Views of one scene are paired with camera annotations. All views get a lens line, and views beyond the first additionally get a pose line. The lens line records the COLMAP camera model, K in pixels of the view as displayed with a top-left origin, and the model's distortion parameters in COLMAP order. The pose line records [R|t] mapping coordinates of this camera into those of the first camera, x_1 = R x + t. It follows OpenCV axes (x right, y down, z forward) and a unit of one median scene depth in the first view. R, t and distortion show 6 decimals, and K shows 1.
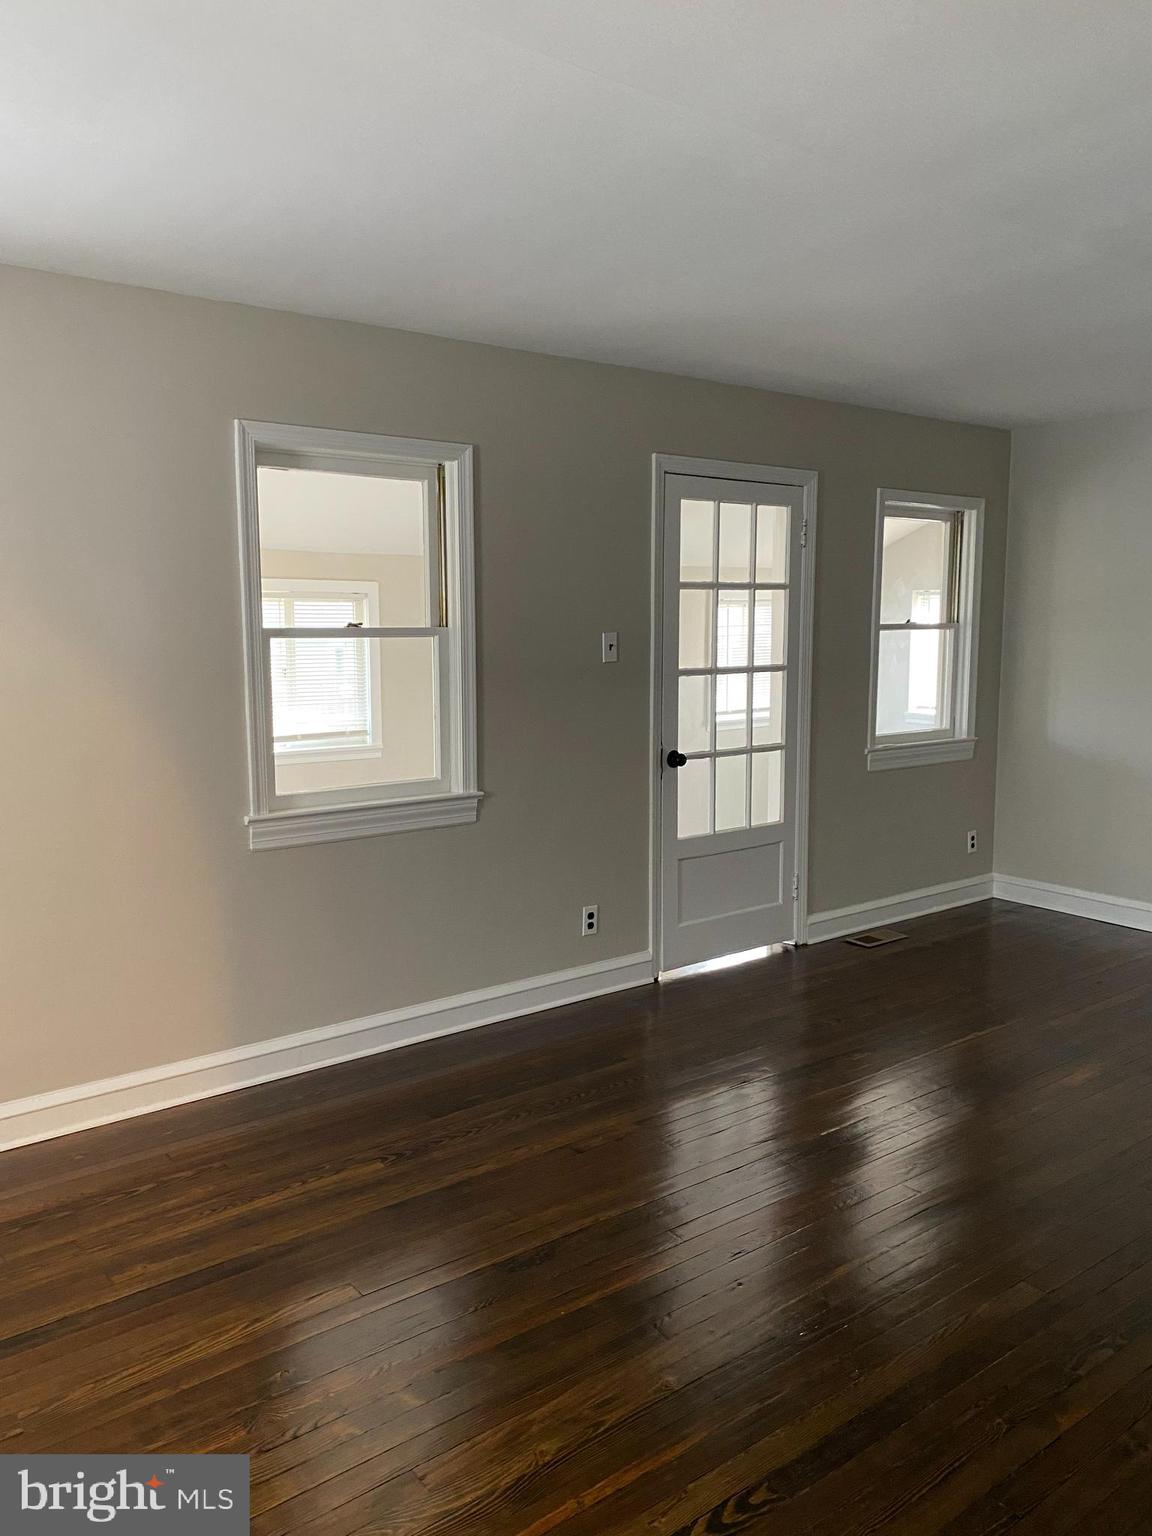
lens RADIAL K [[1177.0, 0, 551.9], [0, 1177.0, 759.5], [0, 0, 1]] dist [0.082127, -0.079461]
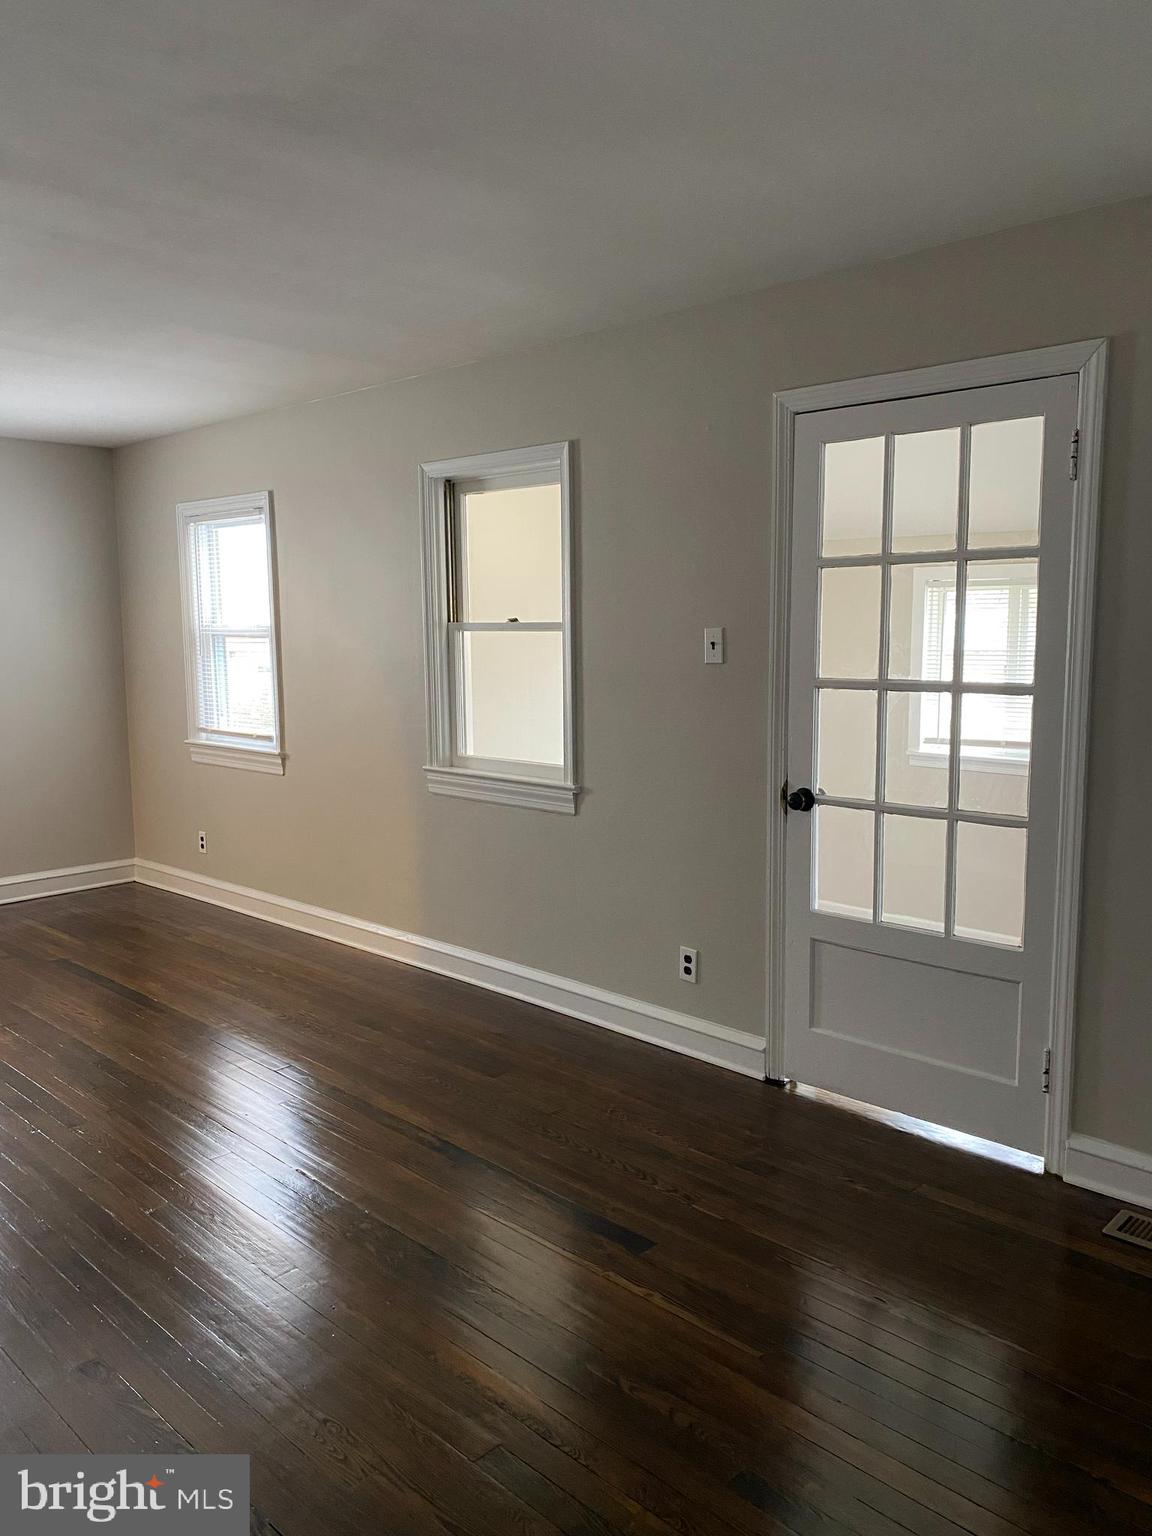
lens RADIAL K [[1183.0, 0, 572.1], [0, 1183.0, 755.3], [0, 0, 1]] dist [0.070042, -0.056285]
pose [[0.132403, 0.115350, -0.984461, 0.814959], [-0.106717, 0.989091, 0.101540, -0.088051], [0.985434, 0.091615, 0.143268, 0.747643]]
